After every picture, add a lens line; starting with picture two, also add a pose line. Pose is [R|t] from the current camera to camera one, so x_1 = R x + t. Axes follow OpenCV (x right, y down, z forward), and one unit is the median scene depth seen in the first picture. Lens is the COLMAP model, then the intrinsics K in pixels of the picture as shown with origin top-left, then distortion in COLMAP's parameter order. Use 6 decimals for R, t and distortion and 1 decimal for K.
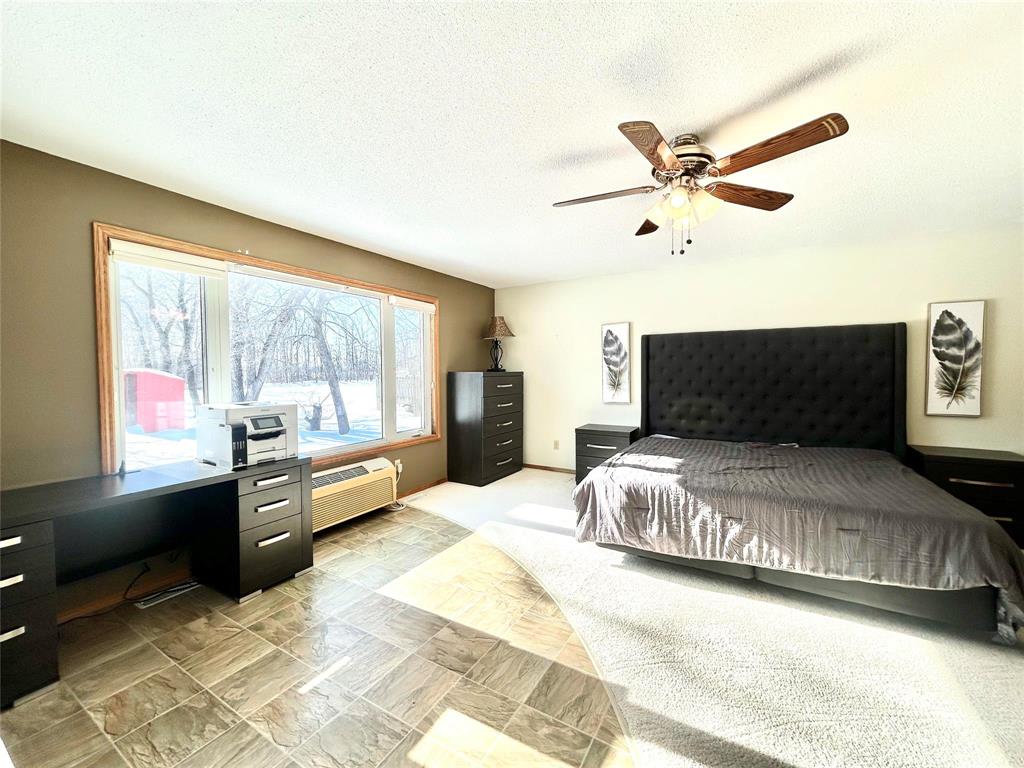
lens RADIAL K [[410.7, 0, 513.2], [0, 410.7, 382.7], [0, 0, 1]] dist [-0.000786, -0.000032]
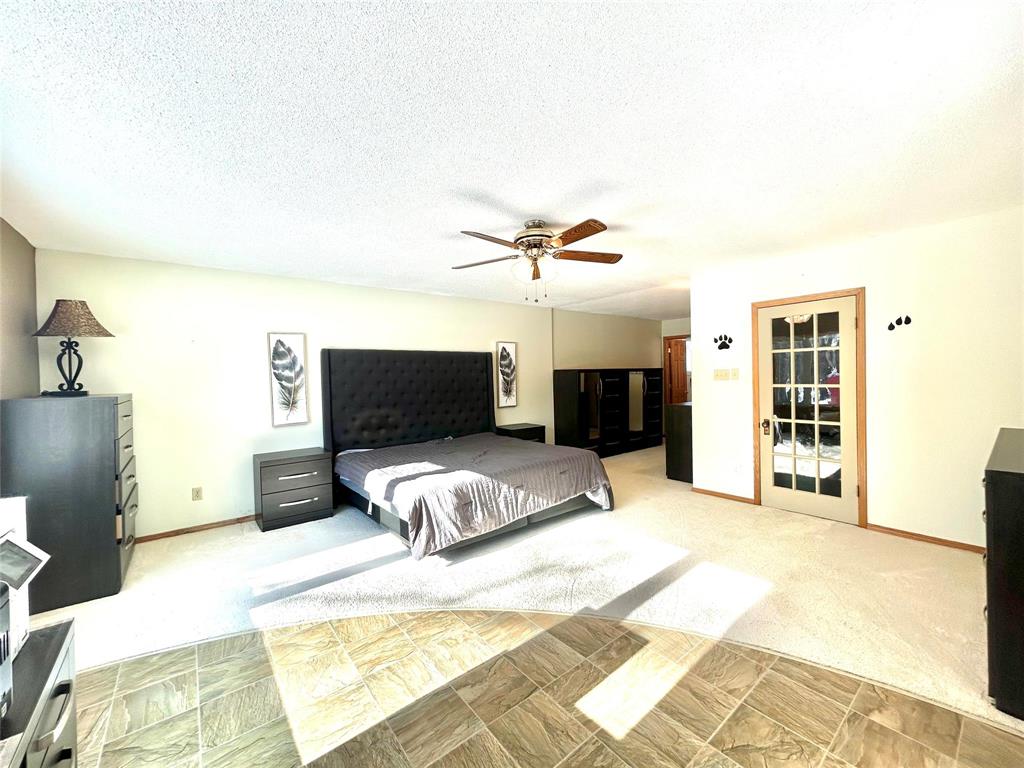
lens RADIAL K [[410.7, 0, 513.2], [0, 410.7, 382.7], [0, 0, 1]] dist [-0.000786, -0.000032]
pose [[0.357535, -0.019019, 0.933706, -0.664469], [0.048180, 0.998837, 0.001897, -0.029781], [-0.932656, 0.044308, 0.358035, 0.408770]]
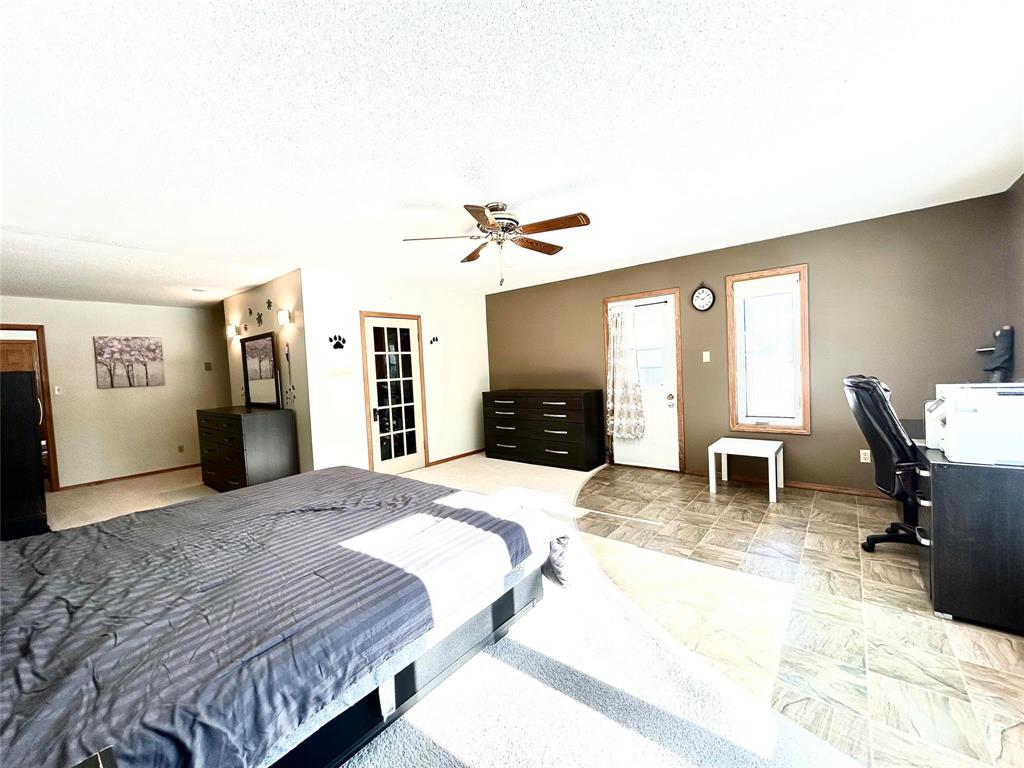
lens RADIAL K [[410.7, 0, 513.2], [0, 410.7, 382.7], [0, 0, 1]] dist [-0.000786, -0.000032]
pose [[-0.987717, 0.045822, 0.149385, 0.122842], [0.056408, 0.996129, 0.067412, -0.050488], [-0.145718, 0.075010, -0.986478, 1.706608]]
